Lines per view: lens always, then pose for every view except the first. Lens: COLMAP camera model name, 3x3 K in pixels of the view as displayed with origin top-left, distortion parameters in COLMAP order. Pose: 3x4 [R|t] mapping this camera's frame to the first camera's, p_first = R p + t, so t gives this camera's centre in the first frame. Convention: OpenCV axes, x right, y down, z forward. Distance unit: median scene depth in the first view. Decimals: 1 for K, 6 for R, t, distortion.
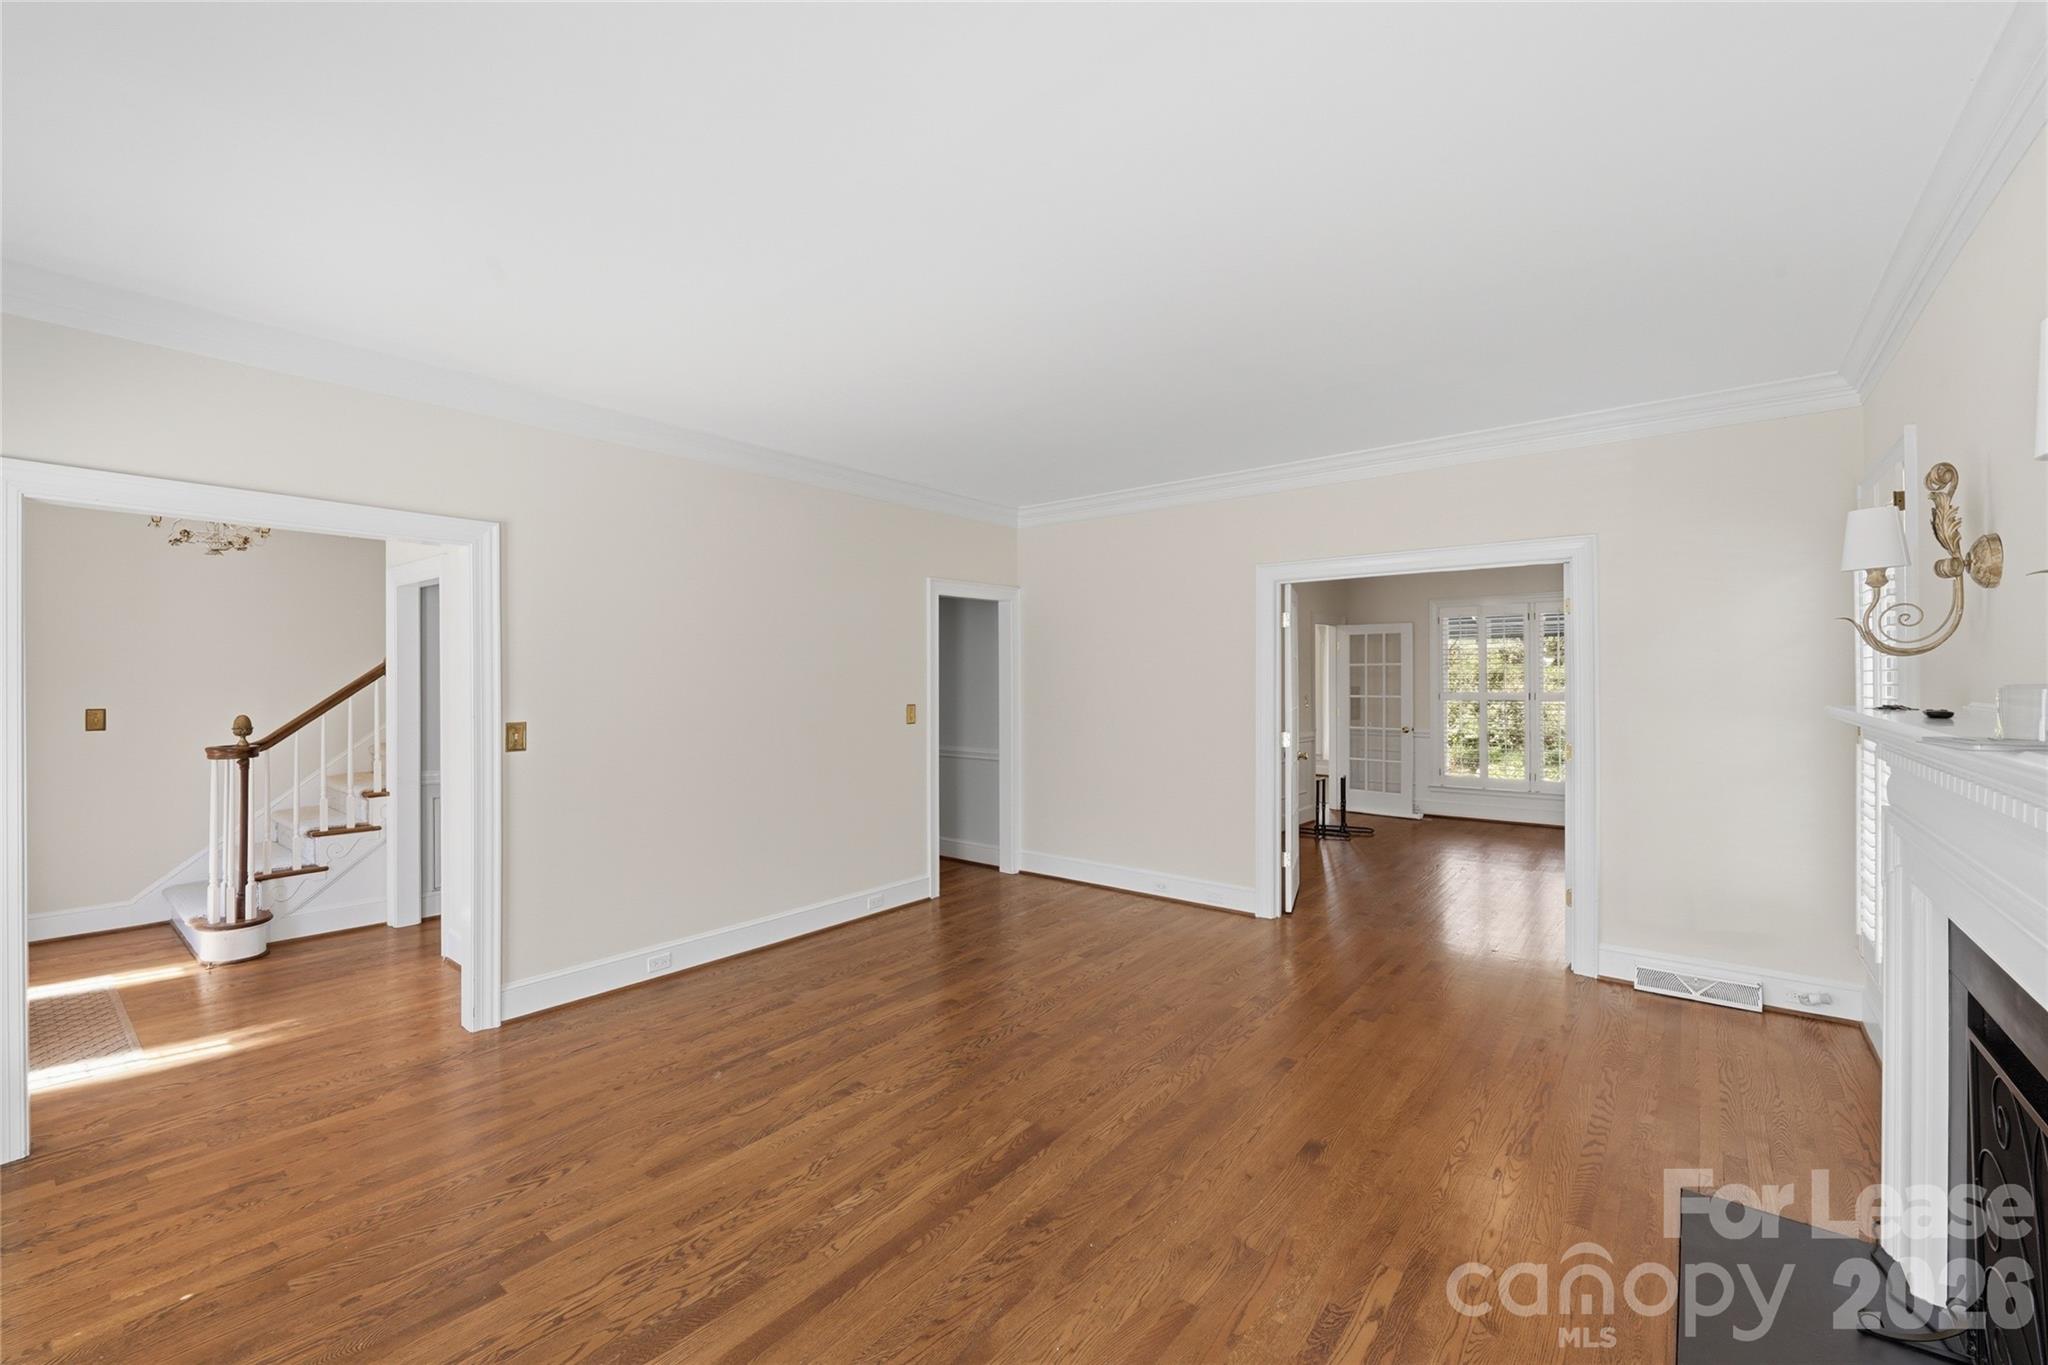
lens RADIAL K [[843.2, 0, 1018.2], [0, 843.2, 686.7], [0, 0, 1]] dist [-0.000100, -0.007025]
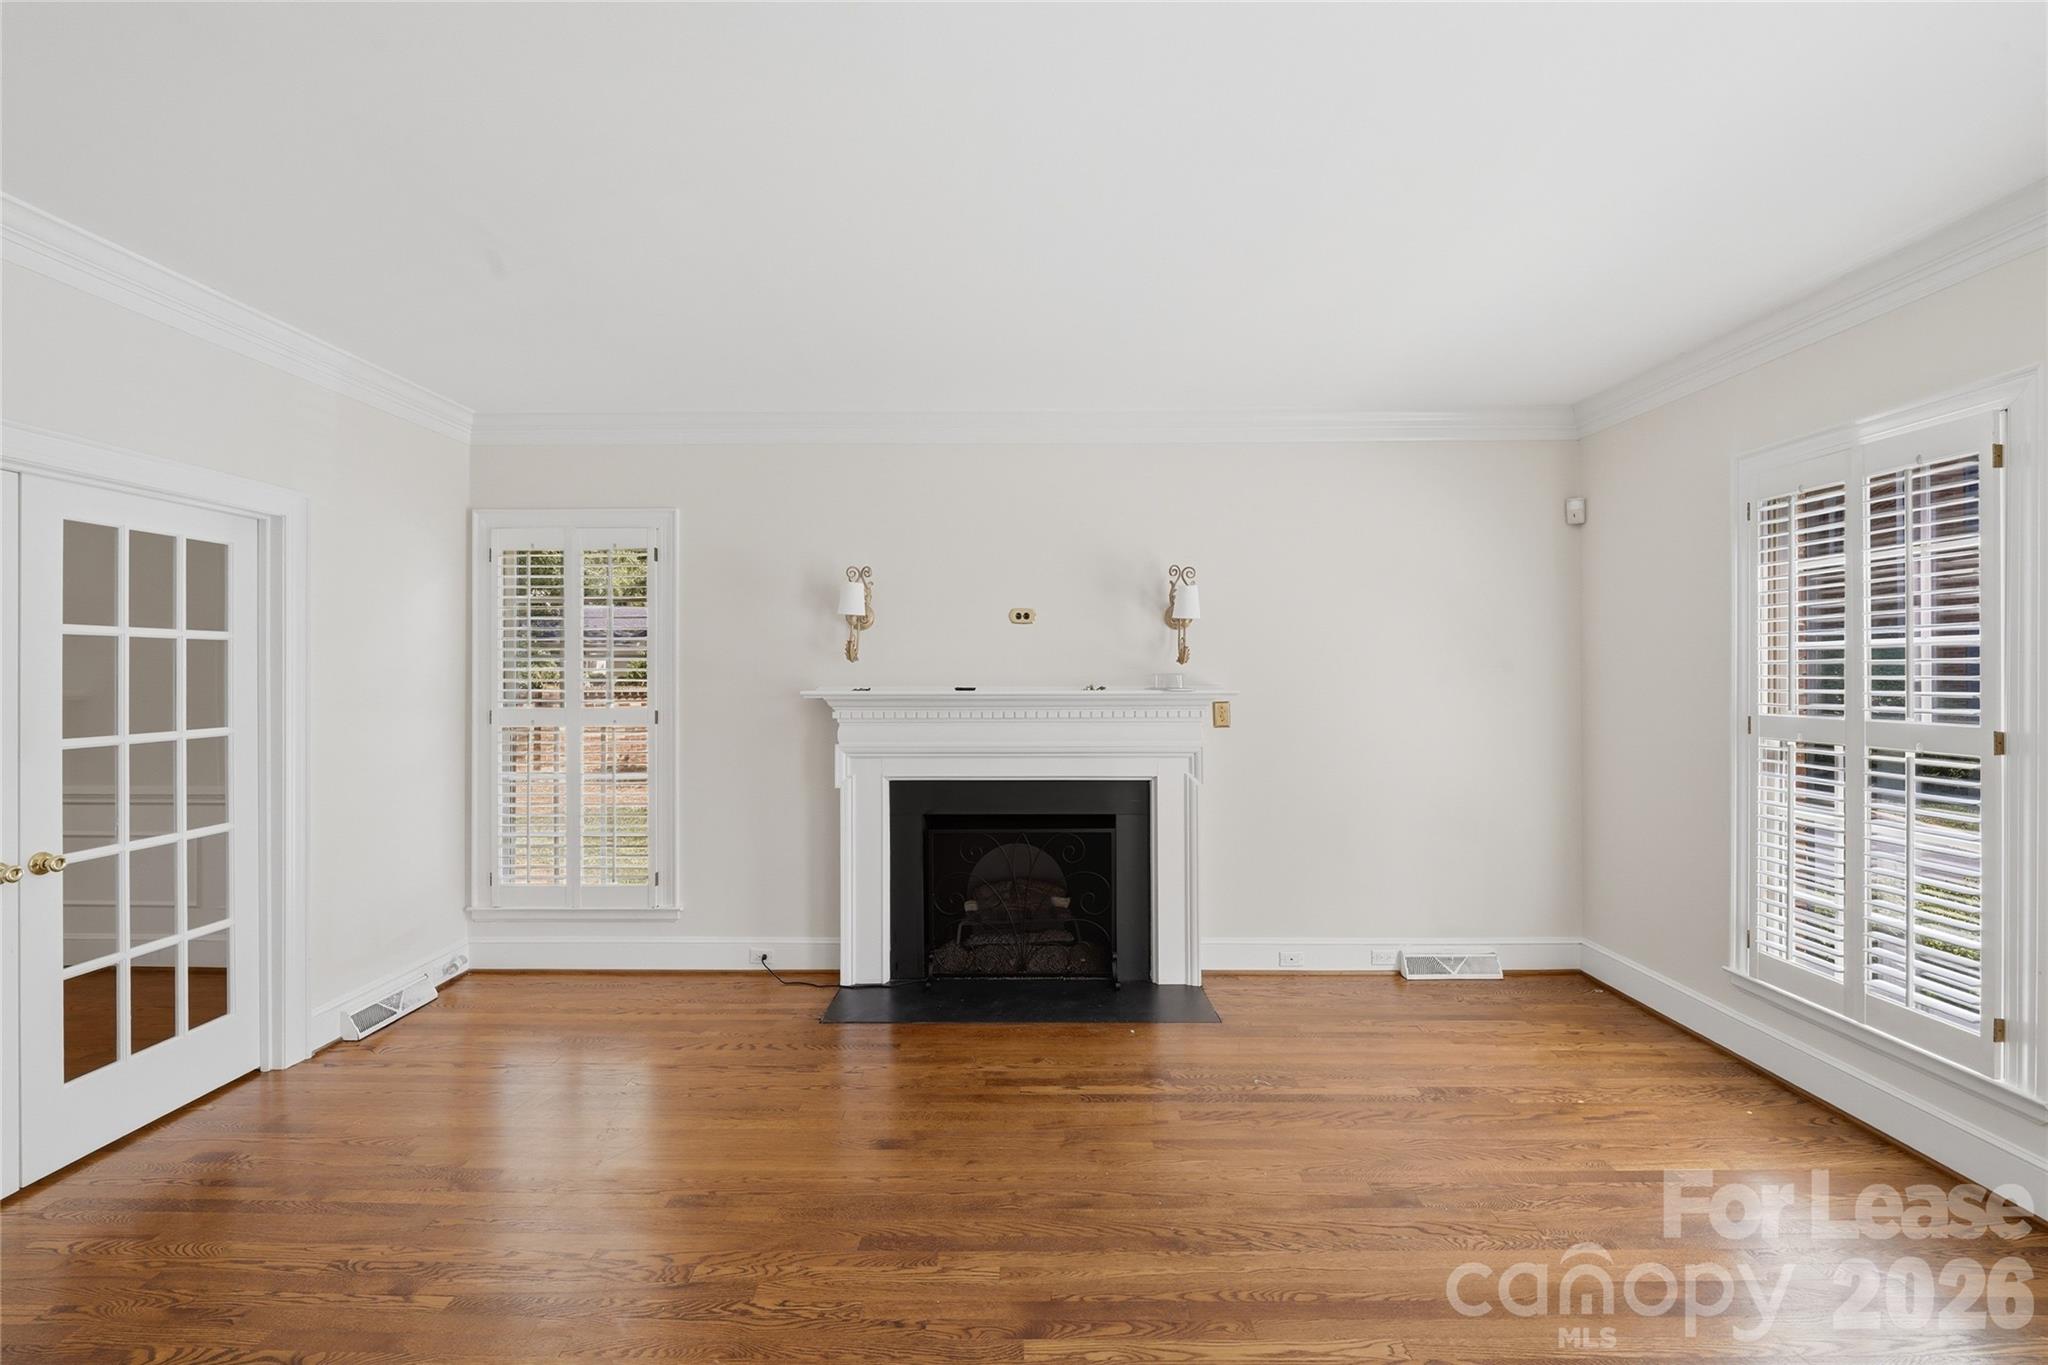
lens RADIAL K [[853.1, 0, 1016.1], [0, 853.1, 675.3], [0, 0, 1]] dist [0.000591, -0.007677]
pose [[-0.620932, -0.000340, 0.783864, -0.597678], [0.013501, 0.999847, 0.011128, -0.019676], [-0.783748, 0.017493, -0.620833, 1.663030]]
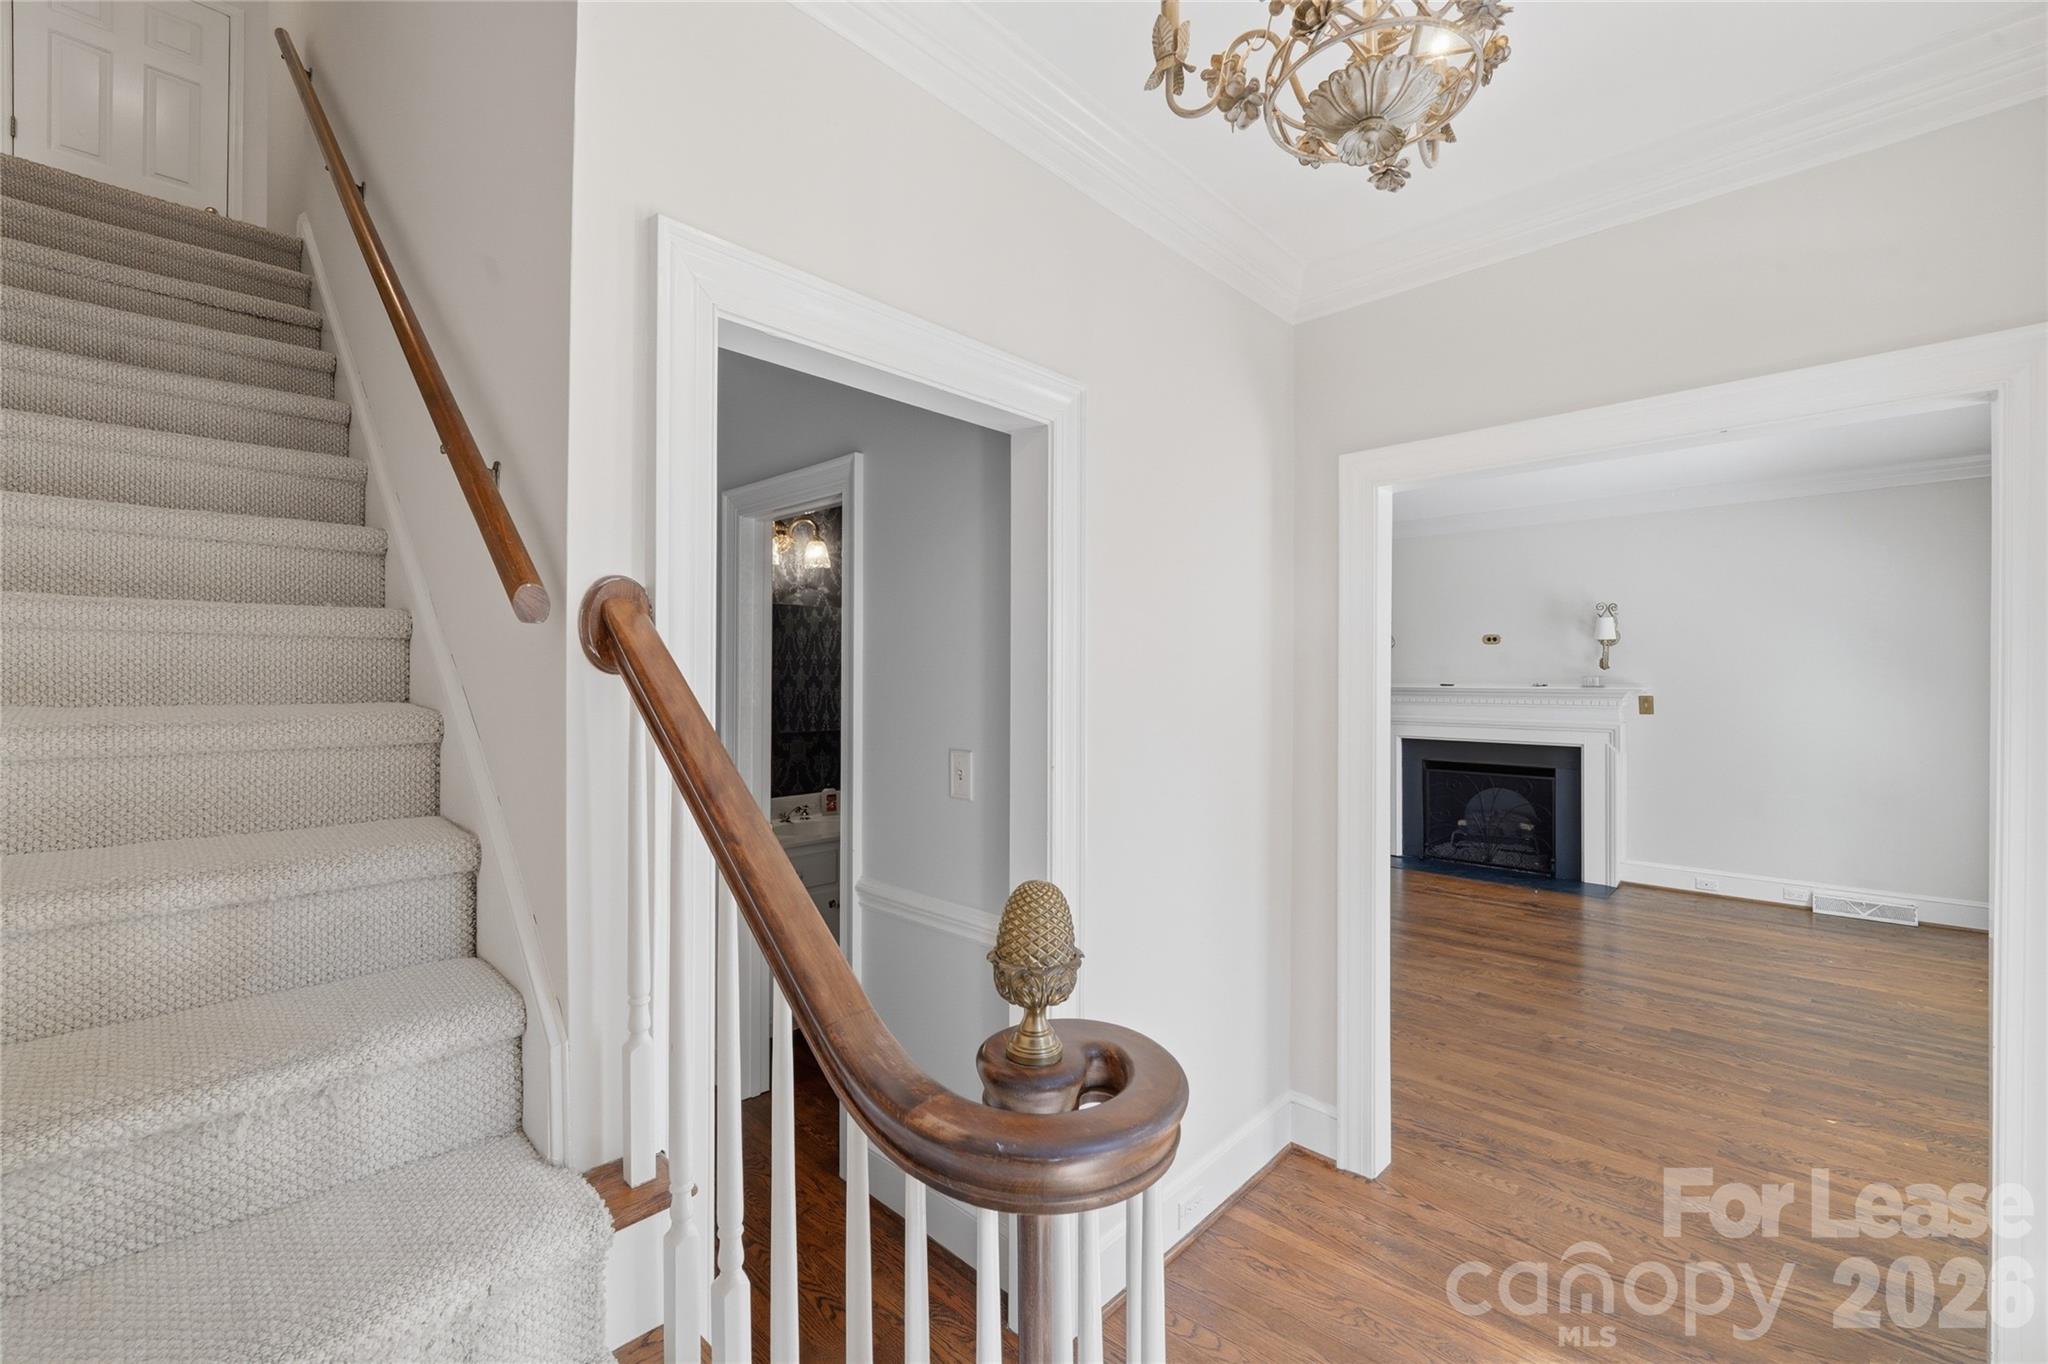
lens RADIAL K [[853.1, 0, 1016.1], [0, 853.1, 674.8], [0, 0, 1]] dist [0.000591, -0.007677]
pose [[0.080908, 0.001312, 0.996721, -2.113886], [0.011729, 0.999929, -0.002269, -0.018825], [-0.996653, 0.011874, 0.080887, 1.880999]]
